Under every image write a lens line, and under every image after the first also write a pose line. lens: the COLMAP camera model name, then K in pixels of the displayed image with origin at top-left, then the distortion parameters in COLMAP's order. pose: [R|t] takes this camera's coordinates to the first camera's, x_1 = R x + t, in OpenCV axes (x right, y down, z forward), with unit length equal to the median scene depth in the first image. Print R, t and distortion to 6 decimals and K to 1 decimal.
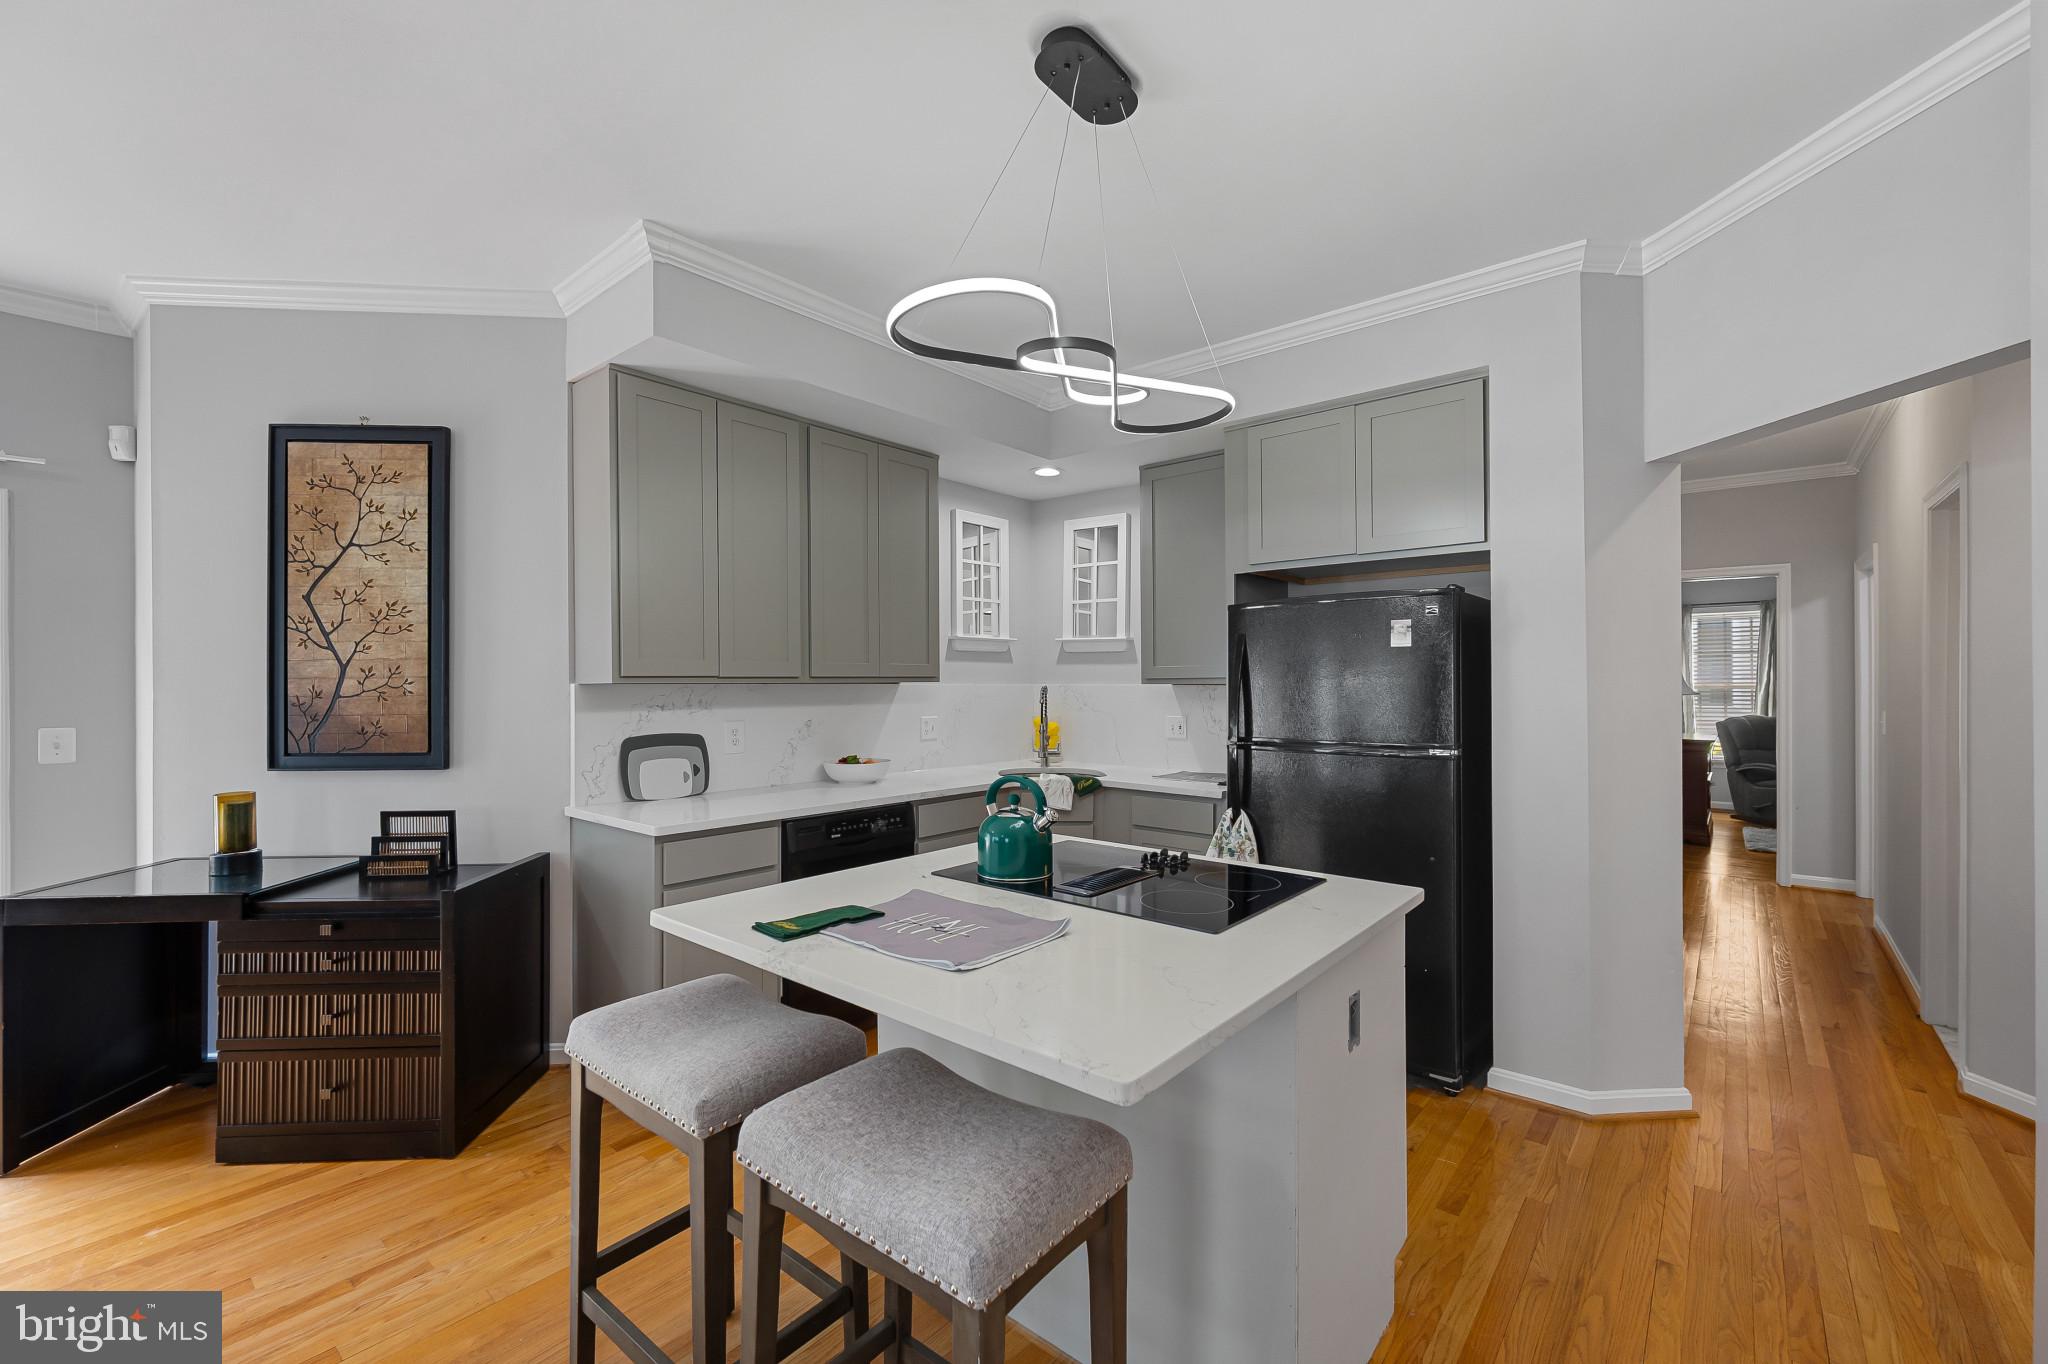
lens RADIAL K [[849.8, 0, 1028.3], [0, 849.8, 677.1], [0, 0, 1]] dist [-0.007118, -0.000109]
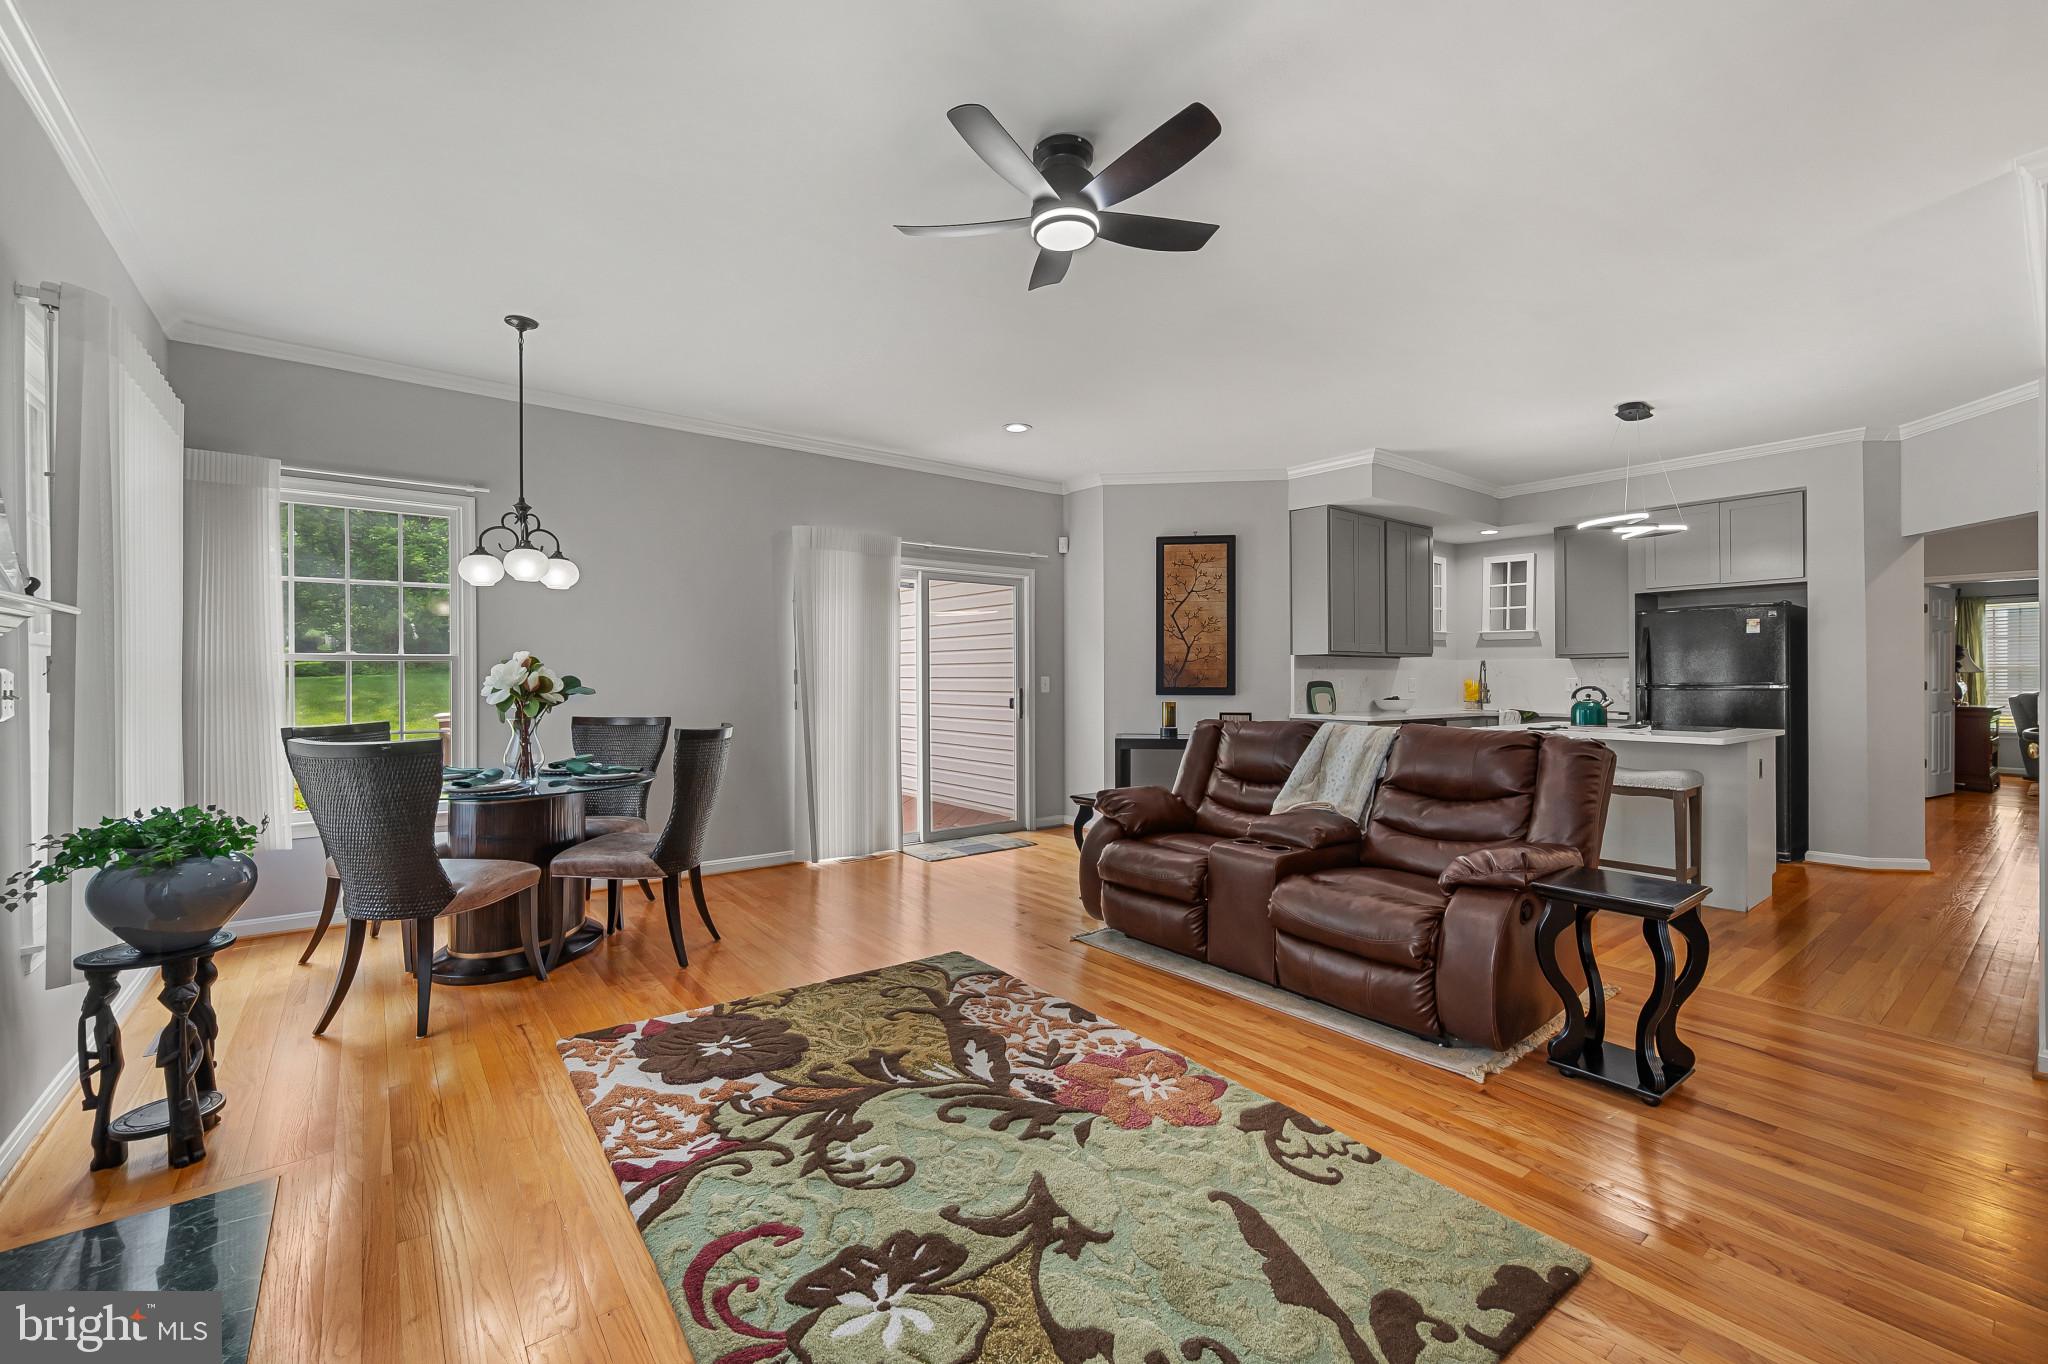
lens RADIAL K [[849.8, 0, 1019.6], [0, 849.8, 681.6], [0, 0, 1]] dist [-0.007118, -0.000109]
pose [[0.976188, 0.000831, -0.216927, -0.757906], [0.000983, 0.999965, 0.008256, 0.056454], [0.216926, -0.008273, 0.976153, -1.216445]]
